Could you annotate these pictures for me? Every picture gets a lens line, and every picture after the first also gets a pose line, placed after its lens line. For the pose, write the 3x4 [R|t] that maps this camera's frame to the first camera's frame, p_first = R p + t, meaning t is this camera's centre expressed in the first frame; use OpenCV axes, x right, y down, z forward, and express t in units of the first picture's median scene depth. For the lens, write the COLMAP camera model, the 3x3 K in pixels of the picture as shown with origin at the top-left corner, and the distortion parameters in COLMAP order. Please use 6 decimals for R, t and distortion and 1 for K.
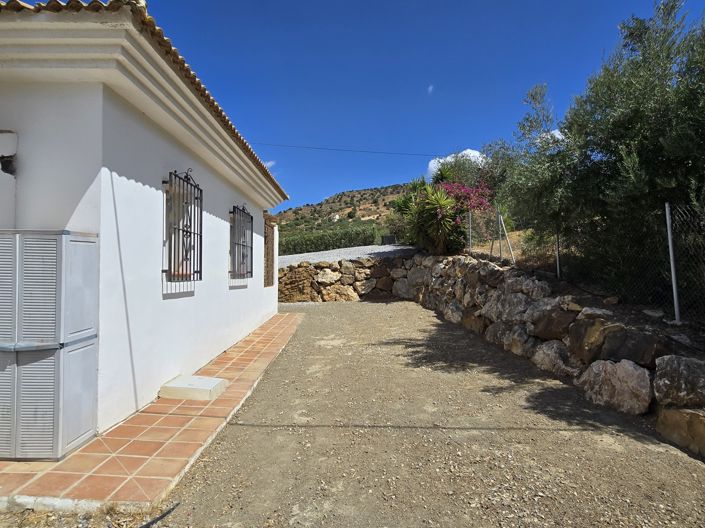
lens RADIAL K [[404.2, 0, 350.4], [0, 404.2, 262.0], [0, 0, 1]] dist [-0.002065, -0.000511]
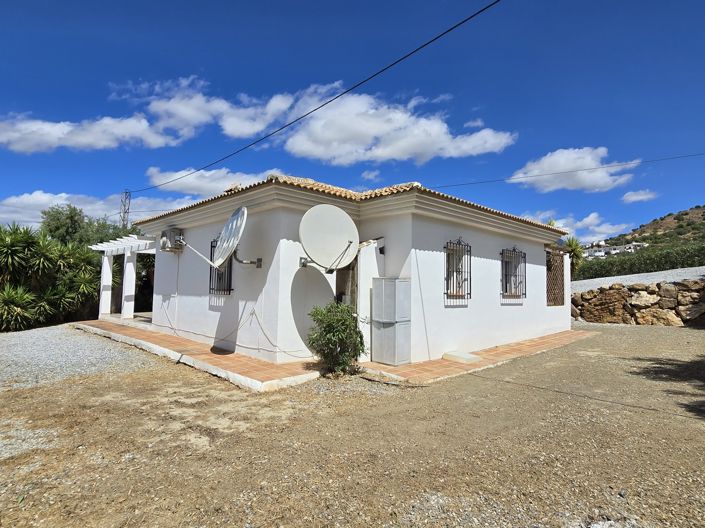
lens RADIAL K [[404.2, 0, 350.4], [0, 404.2, 262.0], [0, 0, 1]] dist [-0.002065, -0.000511]
pose [[0.672133, -0.038341, -0.739437, 0.197554], [0.004497, 0.998851, -0.047704, -0.010915], [0.740417, 0.028738, 0.671533, -0.188197]]
